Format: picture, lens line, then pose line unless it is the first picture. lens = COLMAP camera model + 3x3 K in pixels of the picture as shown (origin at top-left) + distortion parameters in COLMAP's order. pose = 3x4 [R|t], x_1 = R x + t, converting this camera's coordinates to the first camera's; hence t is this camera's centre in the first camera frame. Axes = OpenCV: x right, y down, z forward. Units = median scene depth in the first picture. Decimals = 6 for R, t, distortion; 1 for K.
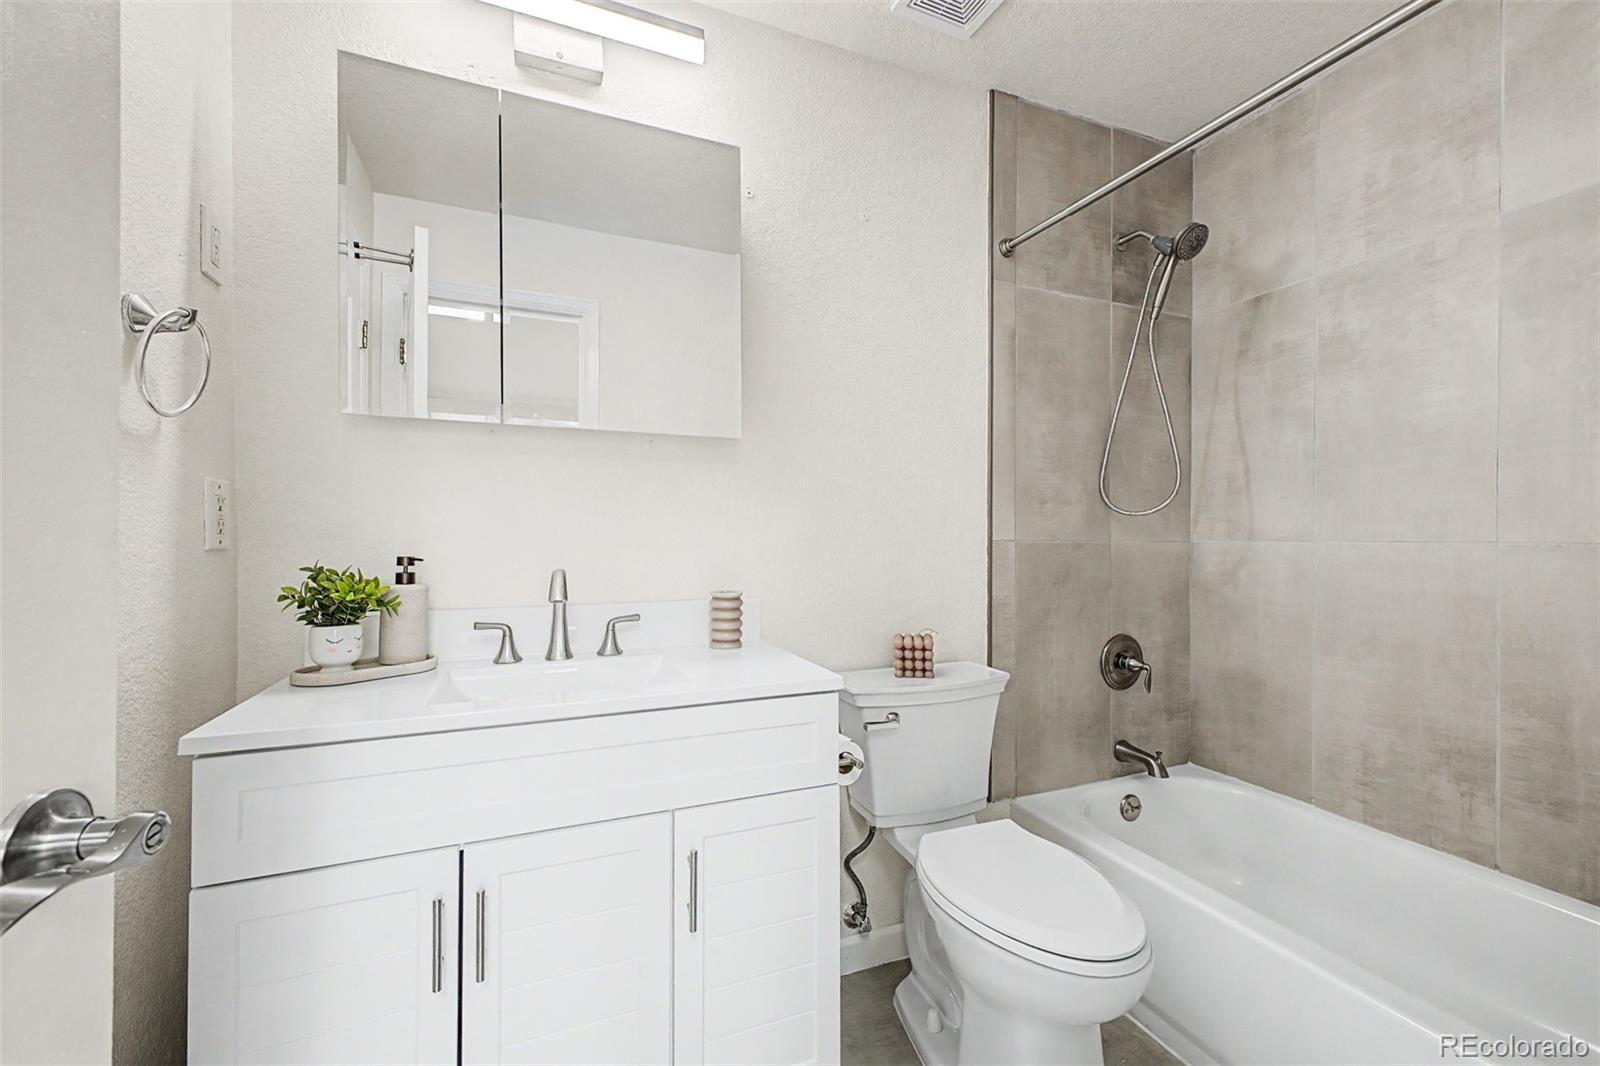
lens RADIAL K [[639.8, 0, 802.0], [0, 639.8, 545.1], [0, 0, 1]] dist [0.013591, -0.000061]
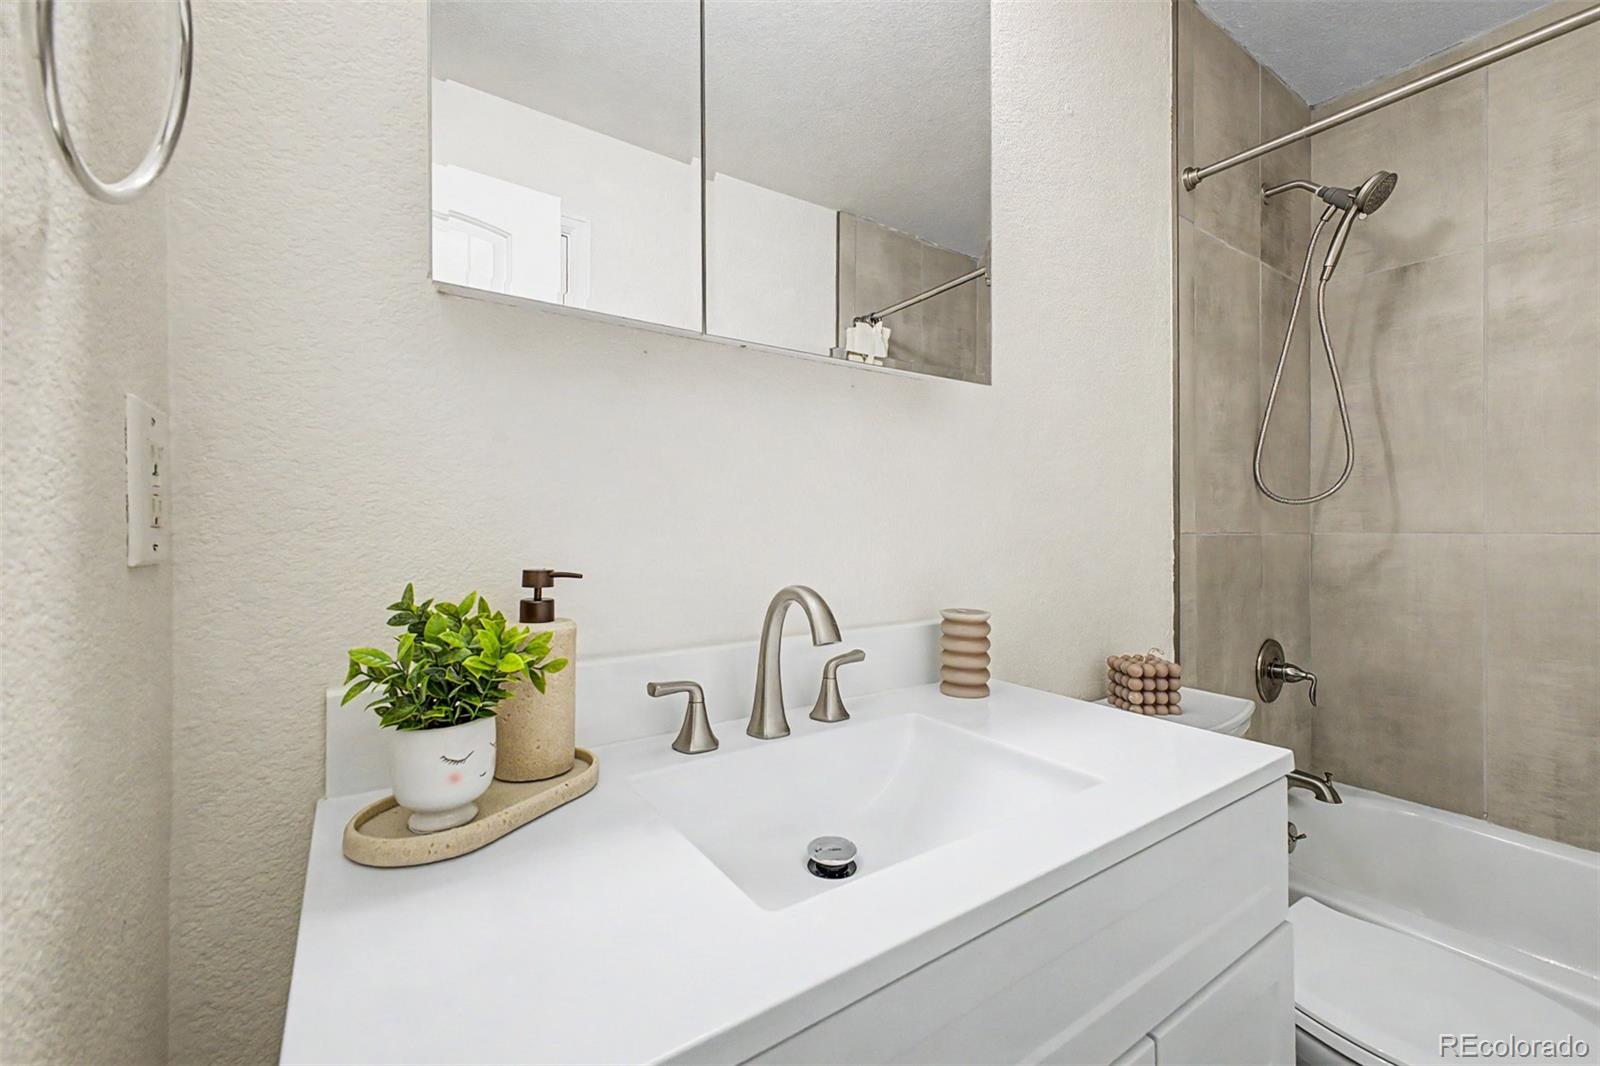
lens RADIAL K [[638.4, 0, 800.0], [0, 638.4, 533.0], [0, 0, 1]] dist [0.005425, -0.000323]
pose [[0.980059, -0.003545, 0.198673, -0.352294], [0.004757, 0.999973, -0.005621, -0.005718], [-0.198648, 0.006454, 0.980050, 0.307561]]
